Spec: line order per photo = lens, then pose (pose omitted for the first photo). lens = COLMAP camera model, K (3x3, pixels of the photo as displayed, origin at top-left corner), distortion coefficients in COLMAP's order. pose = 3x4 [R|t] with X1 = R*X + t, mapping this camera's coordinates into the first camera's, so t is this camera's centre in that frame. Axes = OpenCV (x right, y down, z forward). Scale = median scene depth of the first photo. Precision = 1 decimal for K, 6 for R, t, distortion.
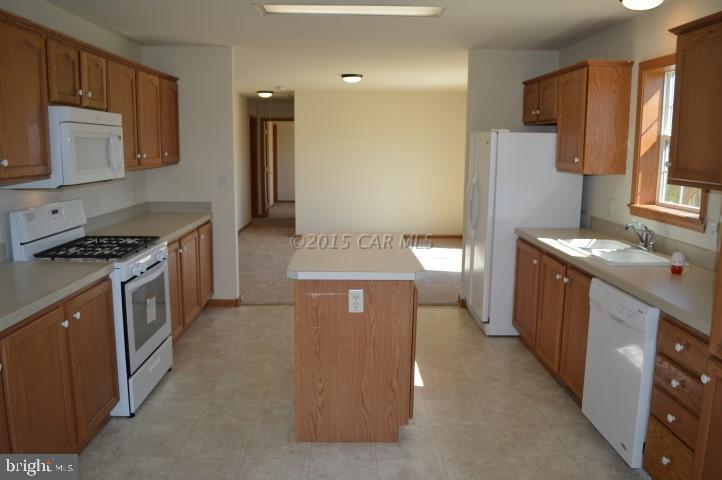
lens RADIAL K [[579.0, 0, 361.0], [0, 579.0, 240.0], [0, 0, 1]] dist [-0.076181, 0.004550]
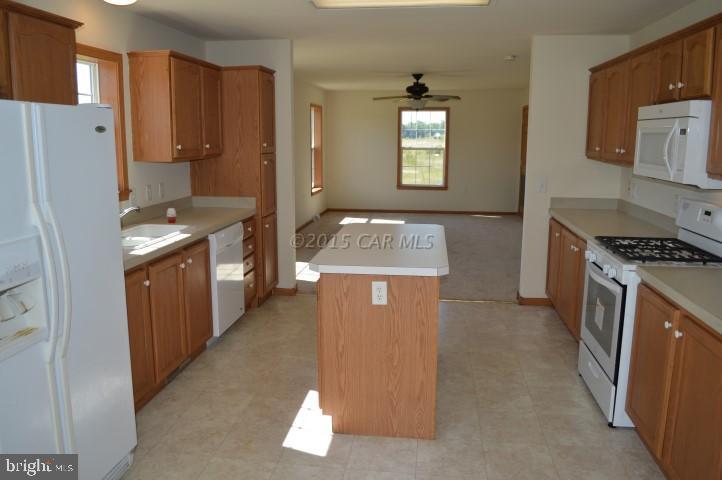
lens RADIAL K [[579.0, 0, 361.0], [0, 579.0, 240.0], [0, 0, 1]] dist [-0.076181, 0.004550]
pose [[-0.988637, -0.039326, 0.145090, -0.109815], [0.011549, 0.942452, 0.334141, -0.315865], [-0.149881, 0.332020, -0.931289, 1.913759]]
